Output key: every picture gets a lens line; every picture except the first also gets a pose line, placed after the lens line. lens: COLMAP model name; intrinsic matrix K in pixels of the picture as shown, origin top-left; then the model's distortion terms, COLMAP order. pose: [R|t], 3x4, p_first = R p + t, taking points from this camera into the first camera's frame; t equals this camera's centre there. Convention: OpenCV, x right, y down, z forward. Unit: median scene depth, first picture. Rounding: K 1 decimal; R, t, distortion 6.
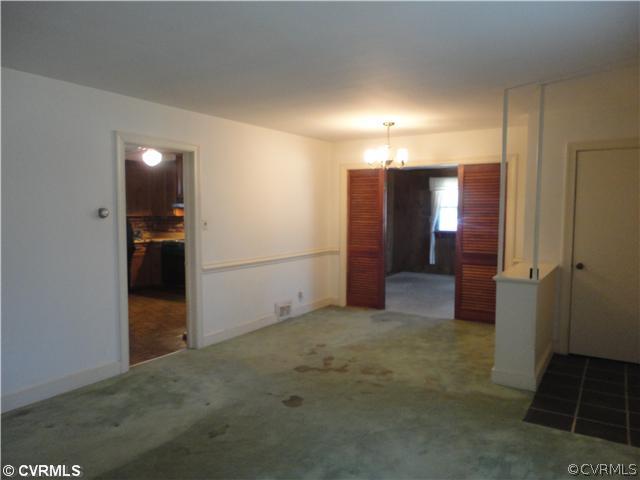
lens RADIAL K [[468.8, 0, 316.2], [0, 468.8, 238.1], [0, 0, 1]] dist [-0.004106, 0.002371]
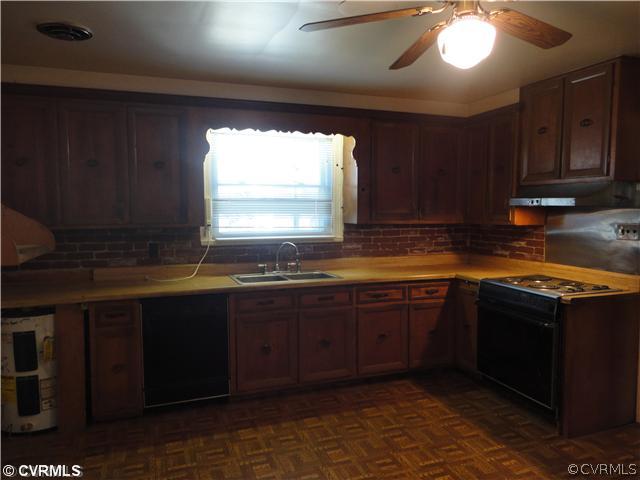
lens RADIAL K [[468.8, 0, 316.2], [0, 468.8, 238.1], [0, 0, 1]] dist [-0.004106, 0.002371]
pose [[0.798559, 0.043791, -0.600322, -0.174807], [-0.039009, 0.999019, 0.020985, -0.036129], [0.600652, 0.006660, 0.799483, 0.506856]]
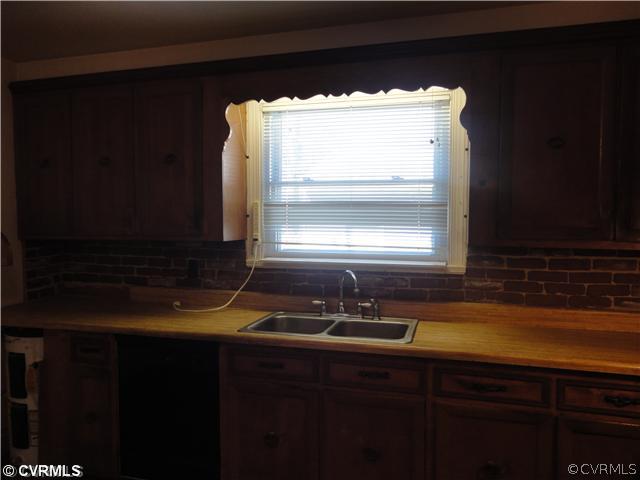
lens RADIAL K [[468.8, 0, 316.2], [0, 468.8, 238.1], [0, 0, 1]] dist [-0.004106, 0.002371]
pose [[0.296280, 0.048230, -0.953883, -0.203167], [-0.062417, 0.997567, 0.031052, -0.048978], [0.953060, 0.050339, 0.298569, 0.750820]]
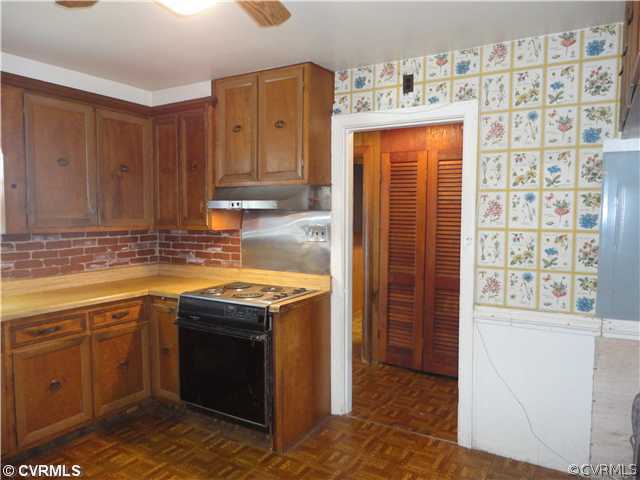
lens RADIAL K [[468.8, 0, 316.2], [0, 468.8, 238.1], [0, 0, 1]] dist [-0.004106, 0.002371]
pose [[0.999363, 0.000621, 0.035671, -0.216782], [-0.000481, 0.999992, -0.003931, -0.038135], [-0.035673, 0.003911, 0.999356, 0.567452]]
